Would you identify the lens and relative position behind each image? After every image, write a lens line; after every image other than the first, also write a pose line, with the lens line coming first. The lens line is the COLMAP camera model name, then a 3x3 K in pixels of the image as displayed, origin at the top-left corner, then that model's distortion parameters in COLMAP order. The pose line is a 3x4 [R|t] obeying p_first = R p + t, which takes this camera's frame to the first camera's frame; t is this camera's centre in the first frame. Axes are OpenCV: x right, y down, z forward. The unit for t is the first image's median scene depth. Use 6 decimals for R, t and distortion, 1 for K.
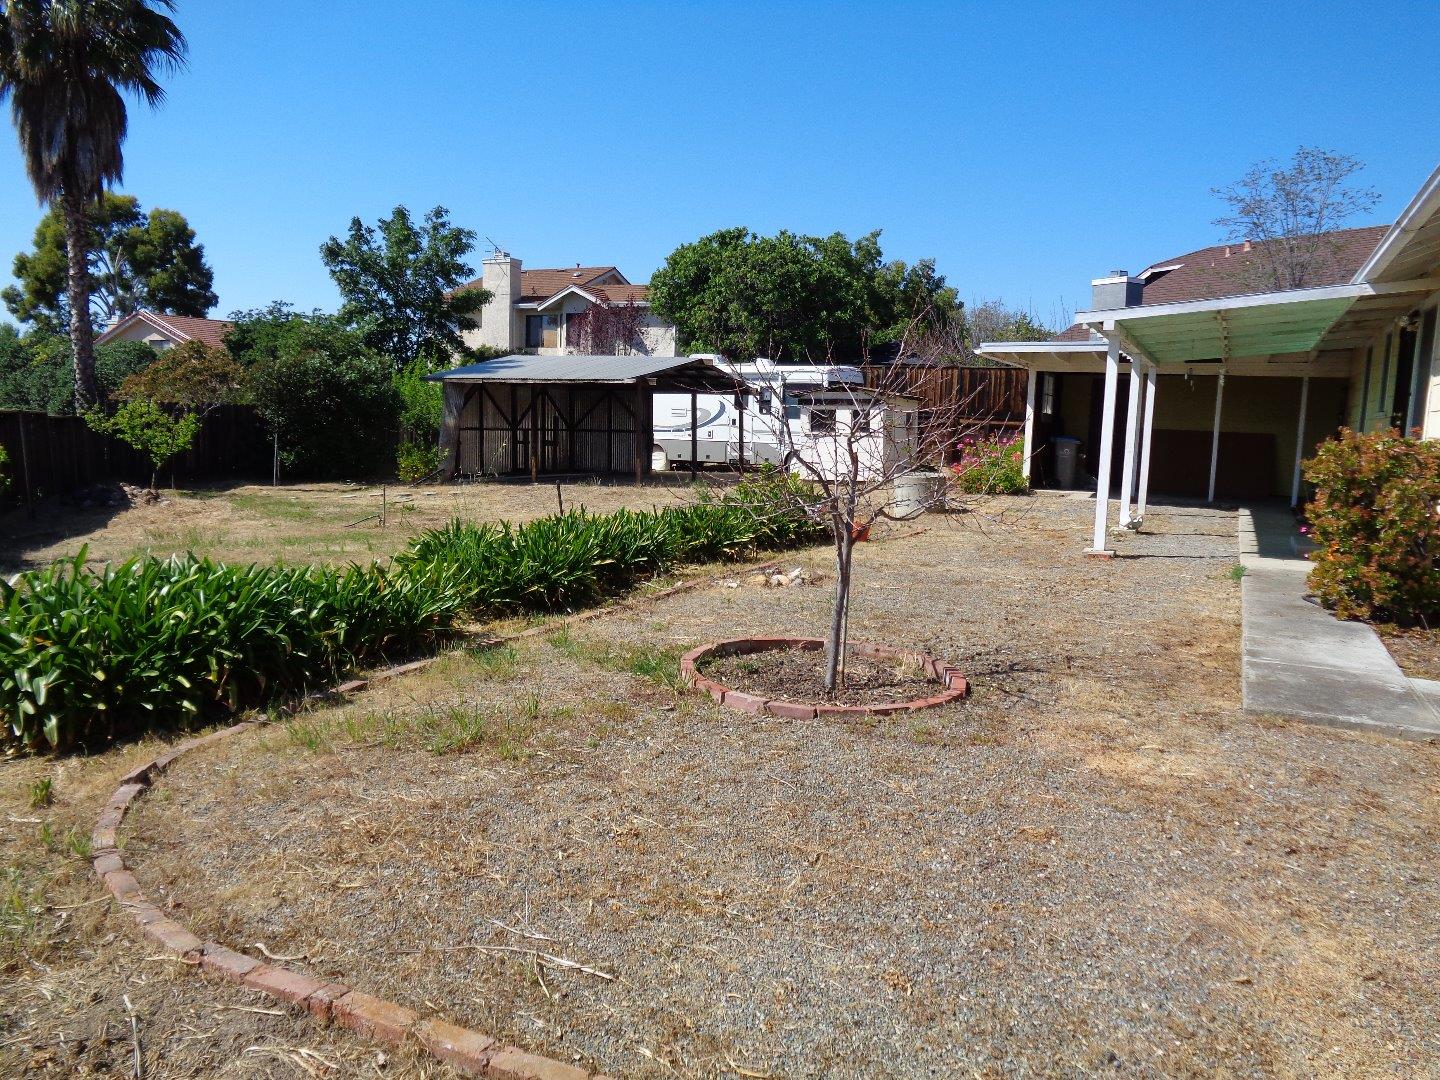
lens RADIAL K [[1090.6, 0, 712.1], [0, 1090.6, 522.2], [0, 0, 1]] dist [0.010482, 0.002242]
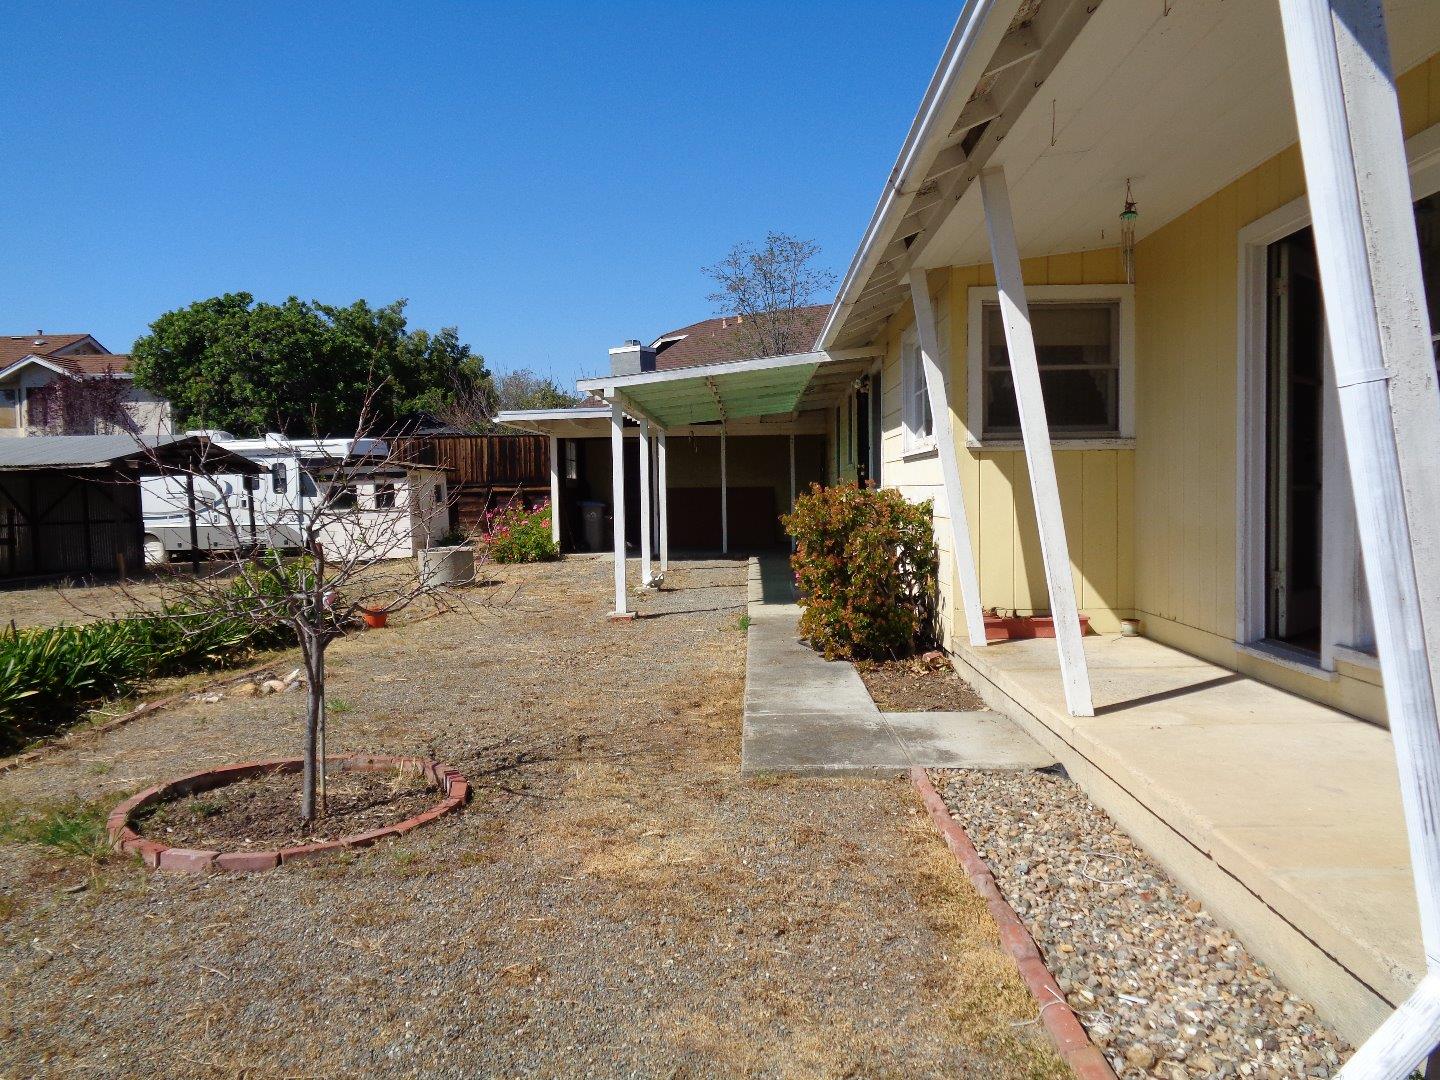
lens RADIAL K [[1080.4, 0, 719.1], [0, 1080.4, 512.2], [0, 0, 1]] dist [0.006611, 0.009918]
pose [[0.914958, -0.062686, 0.398651, 0.051409], [0.089848, 0.994710, -0.049800, -0.010334], [-0.393420, 0.081382, 0.915750, 0.049429]]
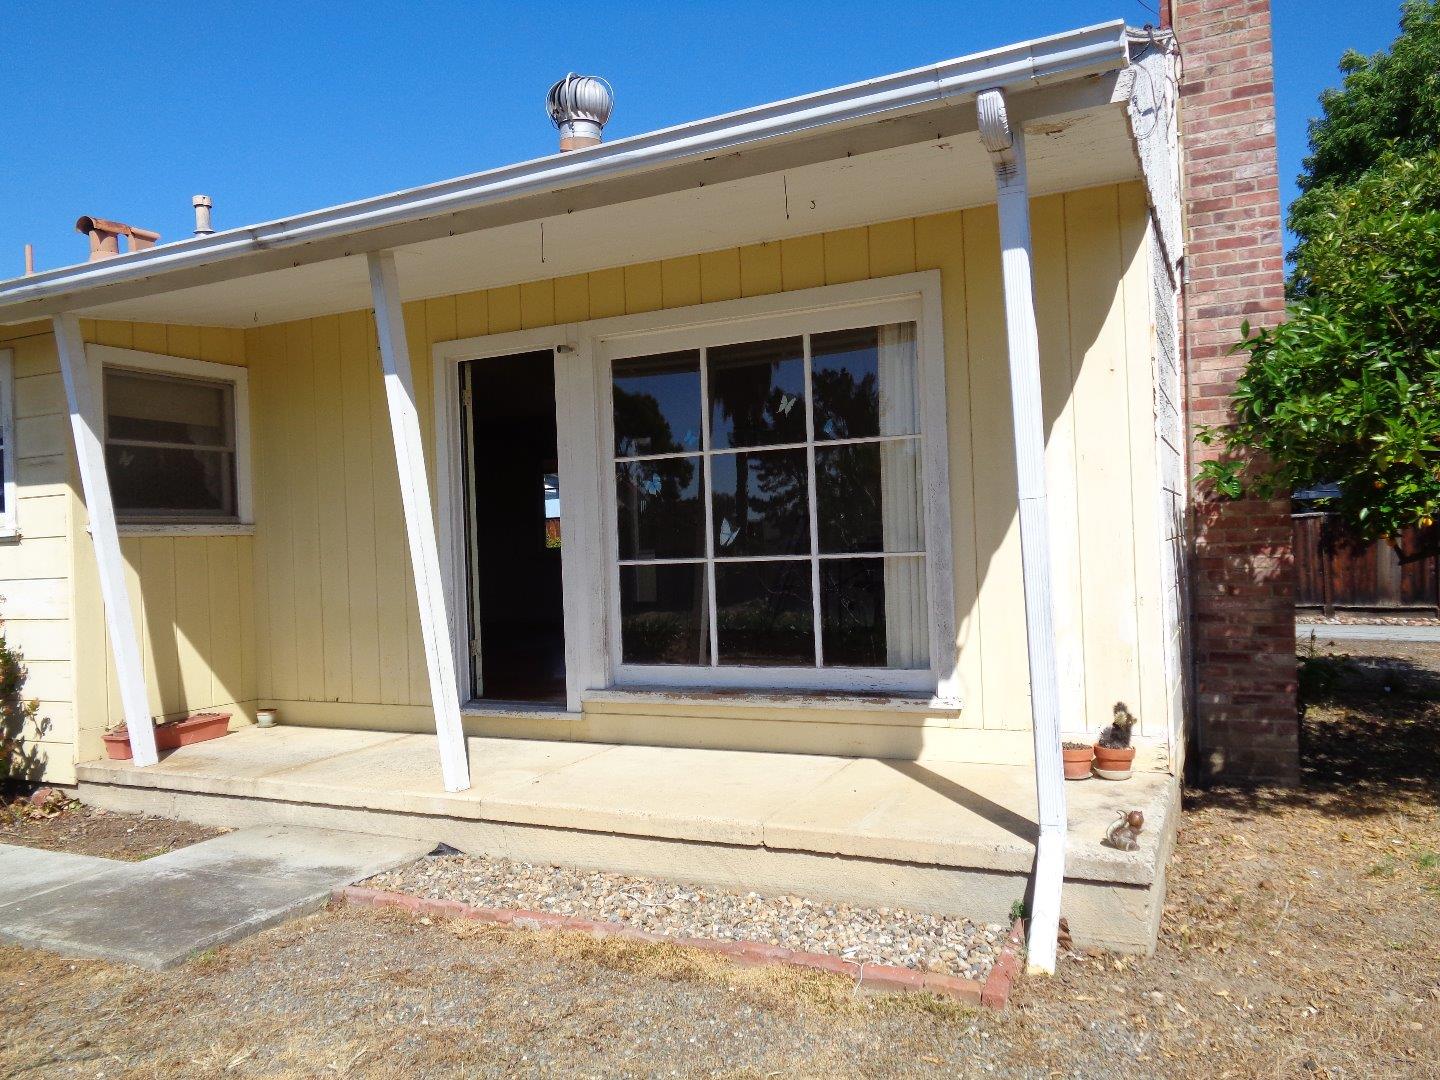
lens RADIAL K [[1080.4, 0, 719.1], [0, 1080.4, 512.2], [0, 0, 1]] dist [0.006611, 0.009918]
pose [[0.007216, -0.017531, 0.999820, -0.146118], [0.134907, 0.990723, 0.016398, -0.057221], [-0.990832, 0.134764, 0.009514, 0.342119]]
